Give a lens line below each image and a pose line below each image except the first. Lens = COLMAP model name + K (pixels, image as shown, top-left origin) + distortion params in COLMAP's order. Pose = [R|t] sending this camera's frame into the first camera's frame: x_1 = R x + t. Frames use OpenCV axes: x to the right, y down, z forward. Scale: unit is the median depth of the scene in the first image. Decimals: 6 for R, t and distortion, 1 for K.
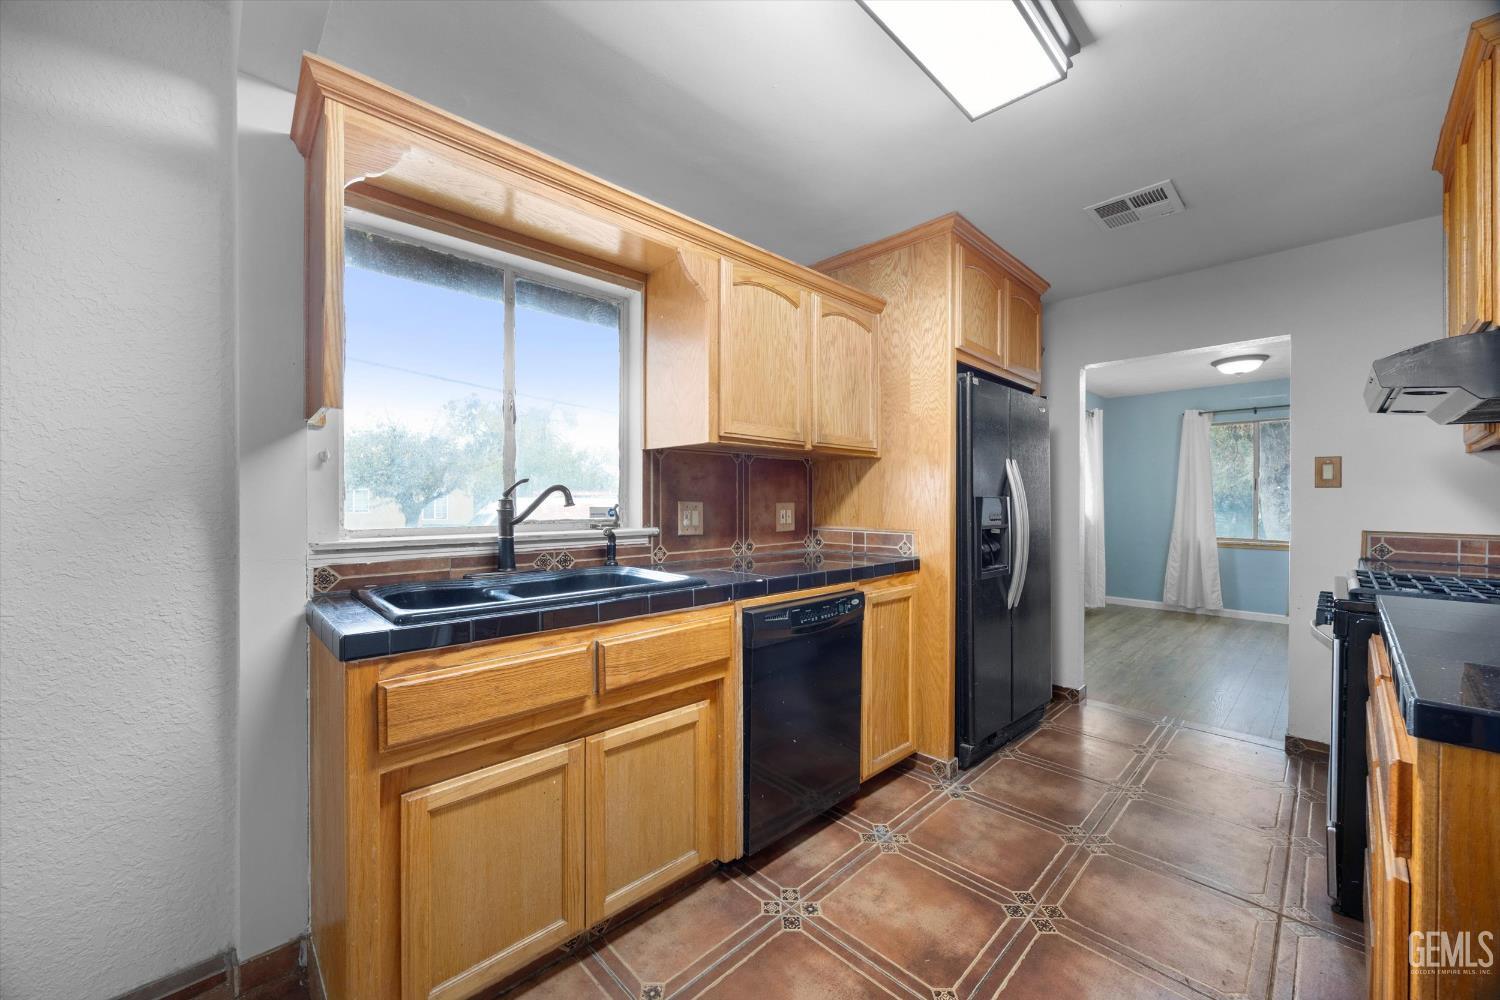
lens RADIAL K [[572.3, 0, 743.6], [0, 572.3, 499.9], [0, 0, 1]] dist [-0.001626, -0.000193]
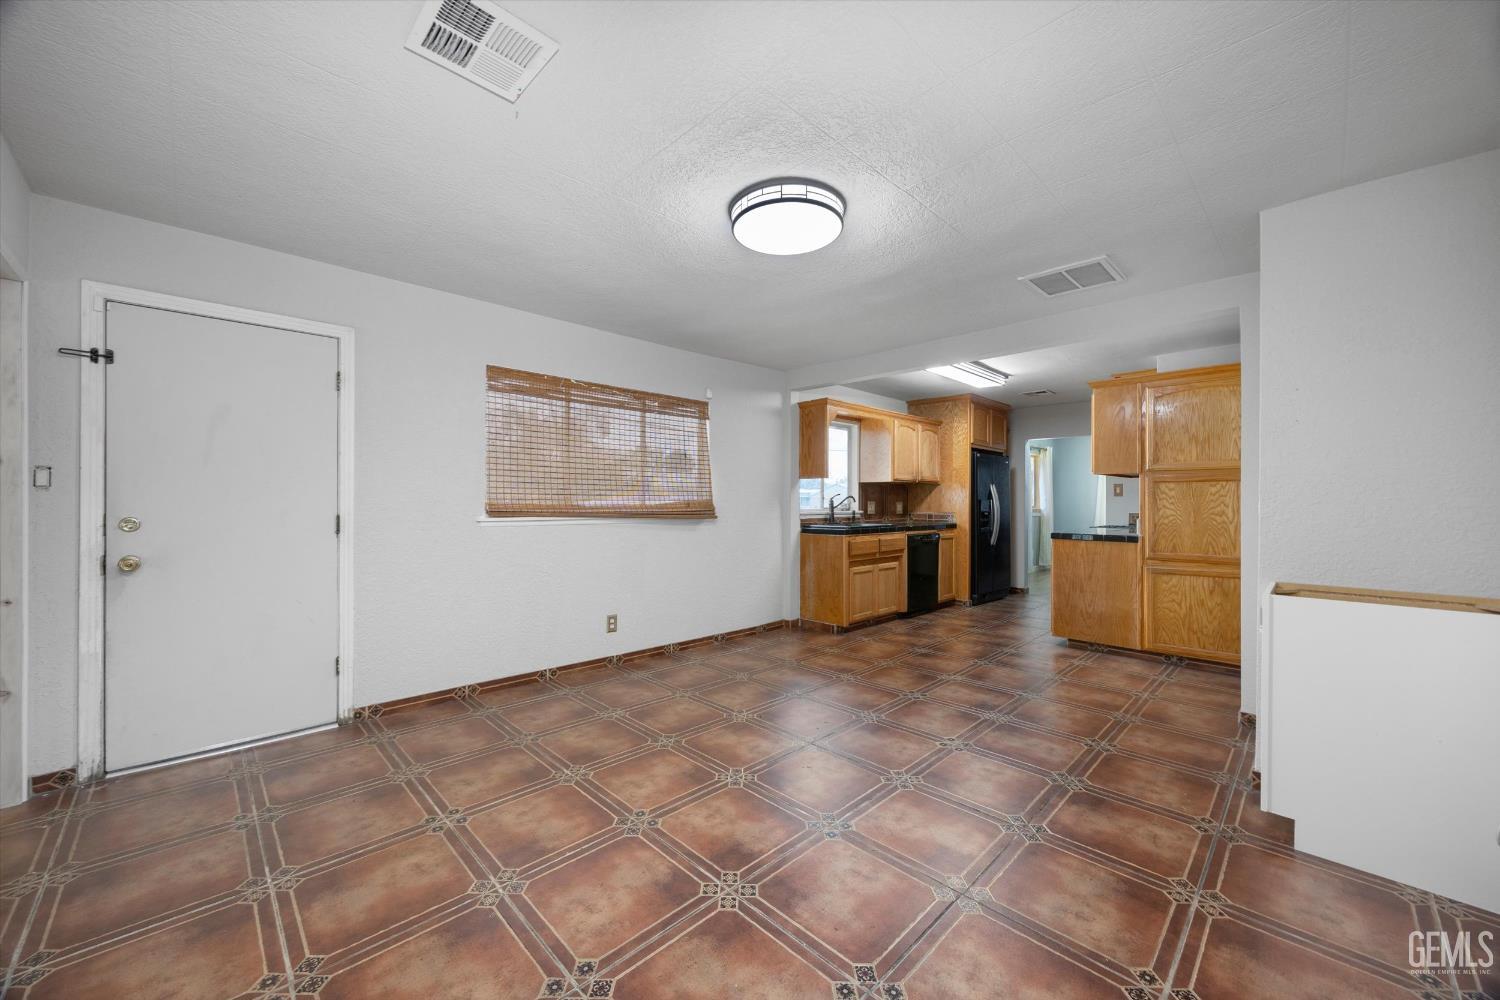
lens RADIAL K [[572.3, 0, 743.6], [0, 572.3, 499.9], [0, 0, 1]] dist [-0.001626, -0.000193]
pose [[1.000000, 0.000565, 0.000779, -0.675292], [-0.000562, 0.999992, -0.003907, 0.006706], [-0.000781, 0.003906, 0.999992, -1.625161]]
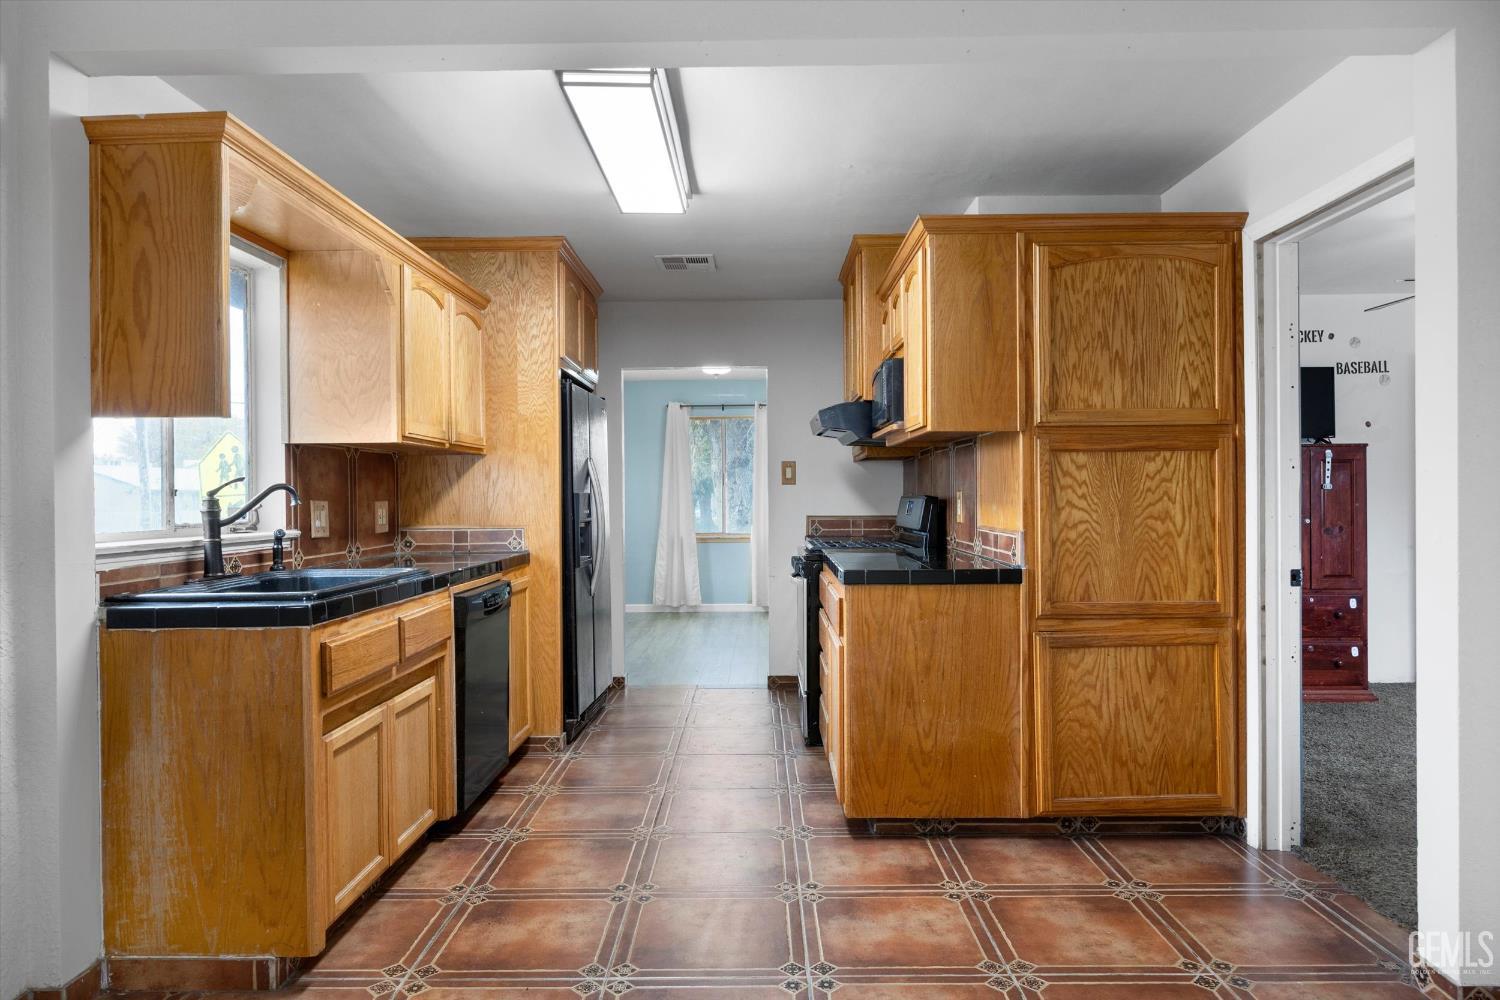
lens RADIAL K [[943.0, 0, 750.0], [0, 943.0, 500.0], [0, 0, 1]] dist [-0.003007, -0.000356]
pose [[0.699589, -0.012611, 0.714435, -0.669113], [0.011917, 0.999911, 0.005980, 0.001068], [-0.714447, 0.004331, 0.699677, -0.520224]]
